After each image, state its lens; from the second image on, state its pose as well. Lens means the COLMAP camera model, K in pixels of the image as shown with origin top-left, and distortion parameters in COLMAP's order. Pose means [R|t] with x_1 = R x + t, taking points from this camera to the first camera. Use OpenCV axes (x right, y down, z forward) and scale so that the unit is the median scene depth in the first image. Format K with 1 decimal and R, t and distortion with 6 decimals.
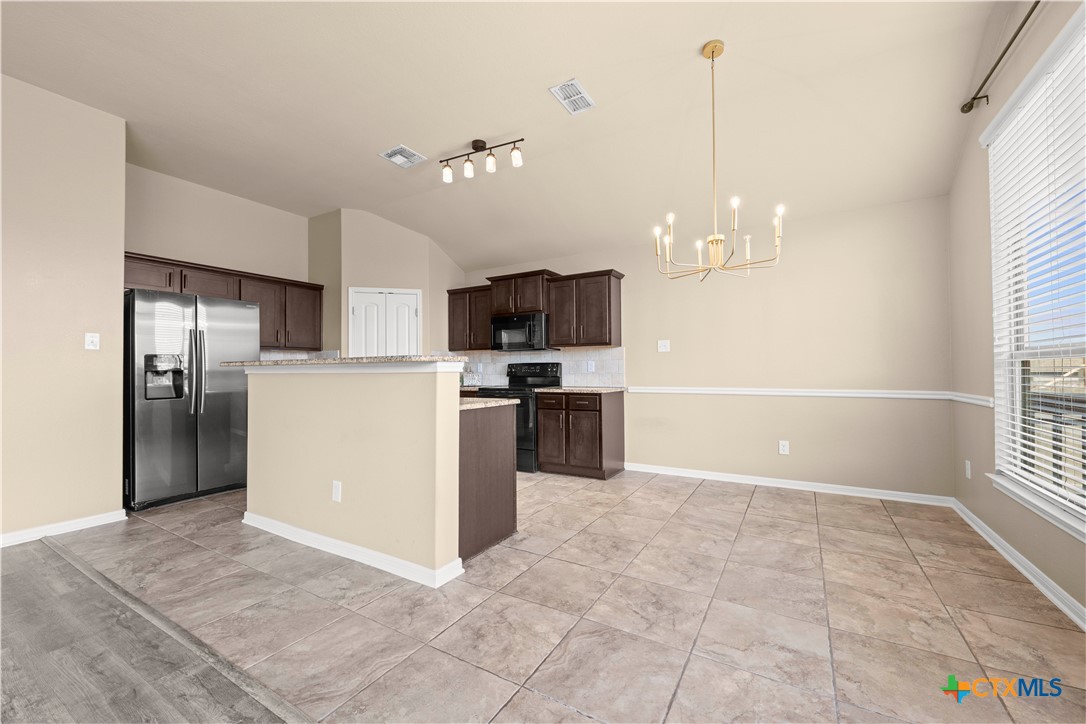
lens RADIAL K [[432.1, 0, 549.9], [0, 432.1, 362.9], [0, 0, 1]] dist [-0.000486, -0.000907]
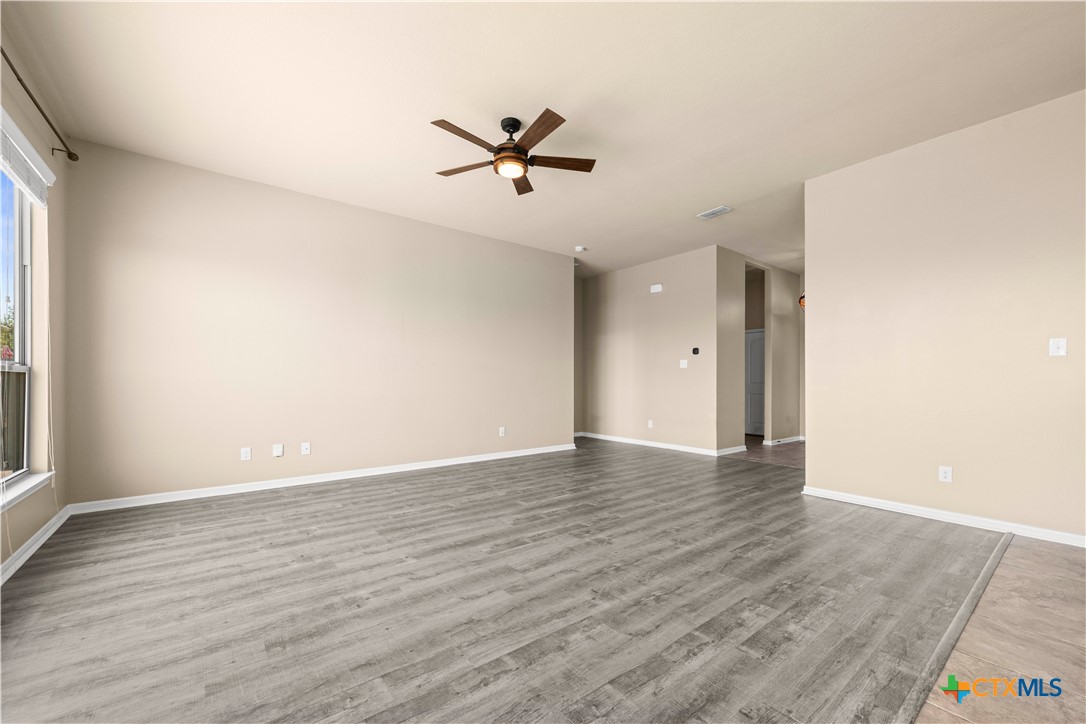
lens RADIAL K [[432.1, 0, 548.2], [0, 432.1, 368.0], [0, 0, 1]] dist [-0.000486, -0.000907]
pose [[-0.360172, -0.017399, -0.932724, 0.200958], [0.016339, 0.999555, -0.024955, 0.001706], [0.932743, -0.024227, -0.359727, 0.258649]]
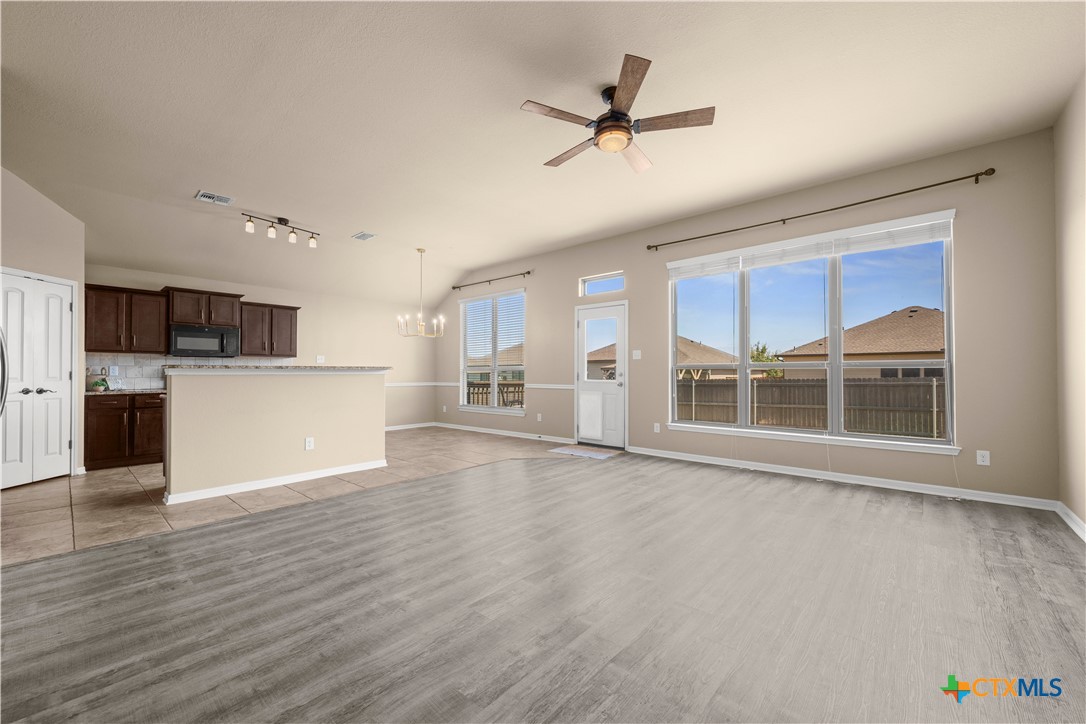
lens RADIAL K [[432.1, 0, 550.5], [0, 432.1, 366.0], [0, 0, 1]] dist [-0.000486, -0.000907]
pose [[0.181097, 0.023971, 0.983173, -1.451710], [-0.016131, 0.999641, -0.021401, 0.008966], [-0.983333, -0.011984, 0.181419, -0.175380]]
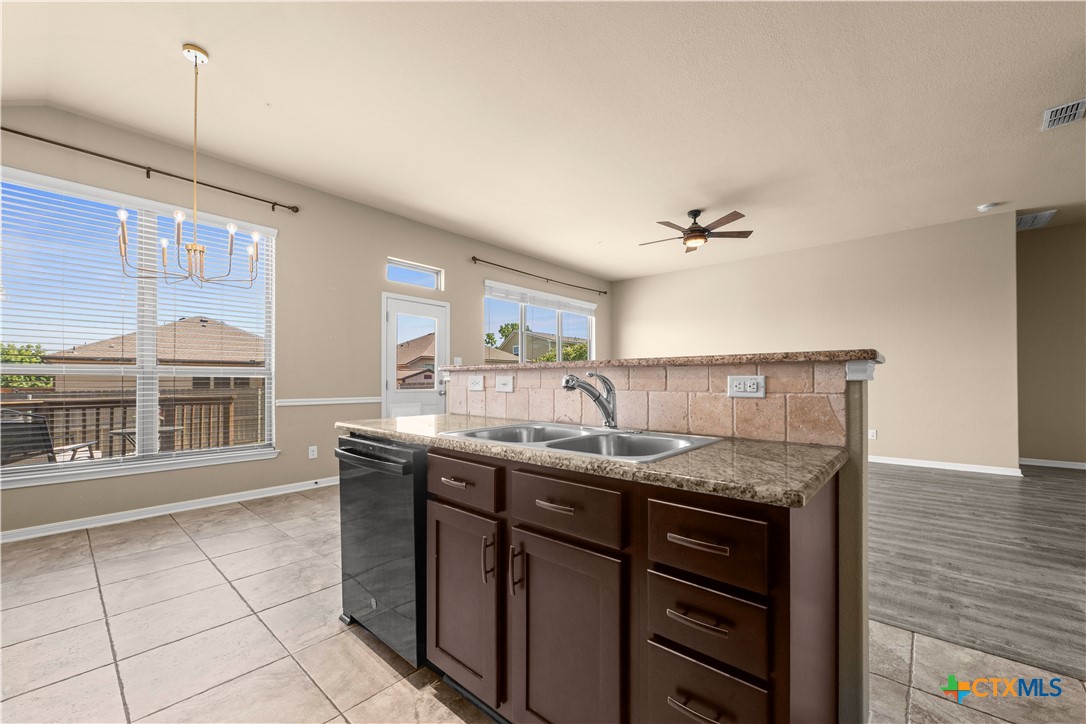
lens RADIAL K [[432.1, 0, 550.5], [0, 432.1, 378.3], [0, 0, 1]] dist [-0.000486, -0.000907]
pose [[-0.983471, 0.009747, 0.180801, -0.418544], [0.005308, 0.999673, -0.025018, 0.027370], [-0.180986, -0.023645, -0.983201, 1.291420]]
